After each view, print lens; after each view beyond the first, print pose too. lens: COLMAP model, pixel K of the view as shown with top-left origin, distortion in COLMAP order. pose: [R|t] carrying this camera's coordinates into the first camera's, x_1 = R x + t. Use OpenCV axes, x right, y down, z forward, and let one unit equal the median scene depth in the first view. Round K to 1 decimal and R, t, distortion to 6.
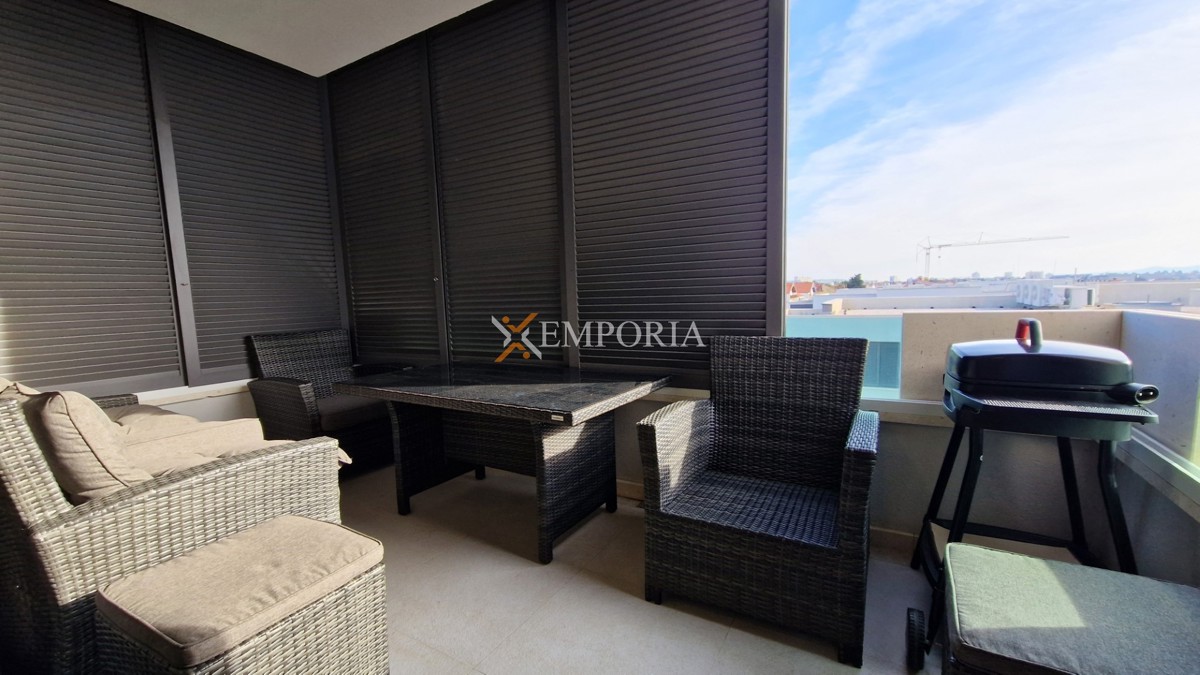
lens RADIAL K [[484.6, 0, 601.4], [0, 484.6, 345.2], [0, 0, 1]] dist [-0.001348, 0.000237]
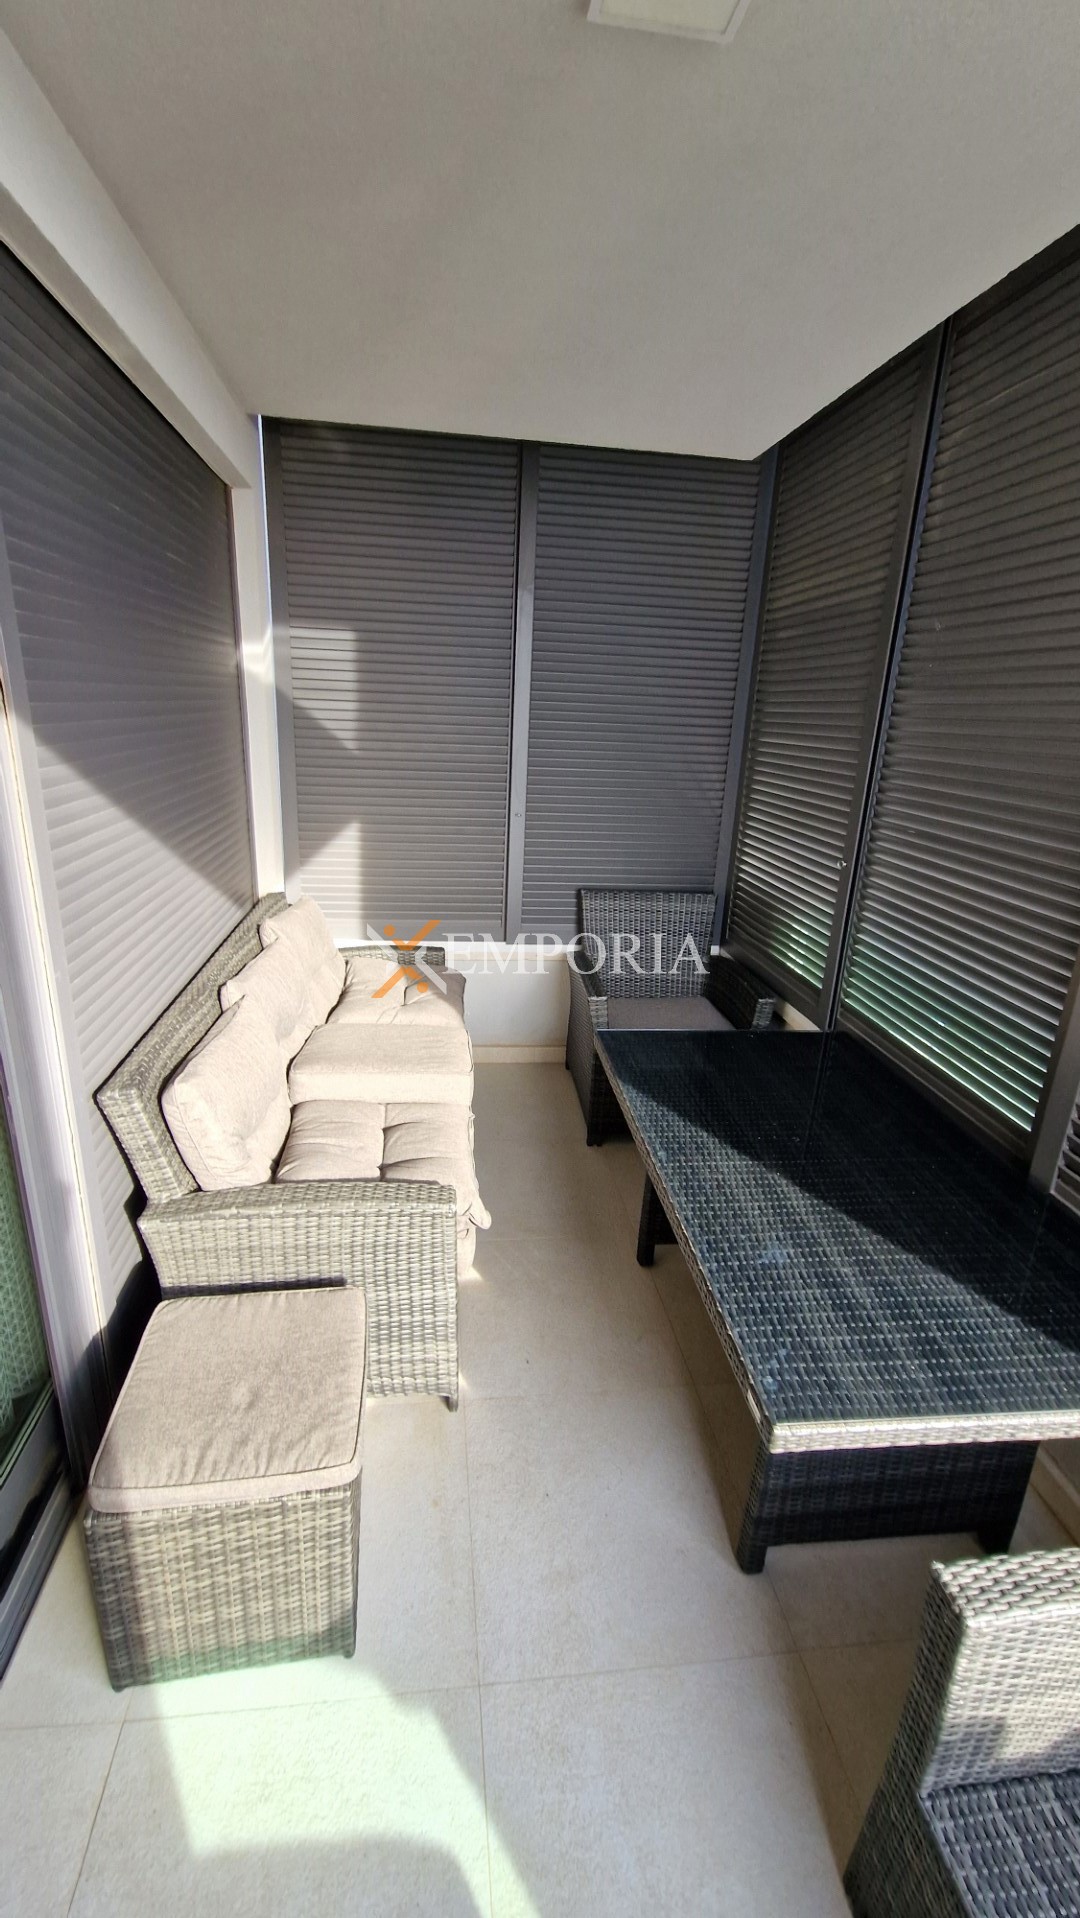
lens RADIAL K [[786.3, 0, 521.3], [0, 786.3, 949.1], [0, 0, 1]] dist [0.001516, 0.000173]
pose [[0.600376, 0.292745, -0.744210, 0.111993], [-0.148624, 0.955223, 0.255851, -0.230398], [0.785786, -0.042999, 0.617002, 0.226847]]
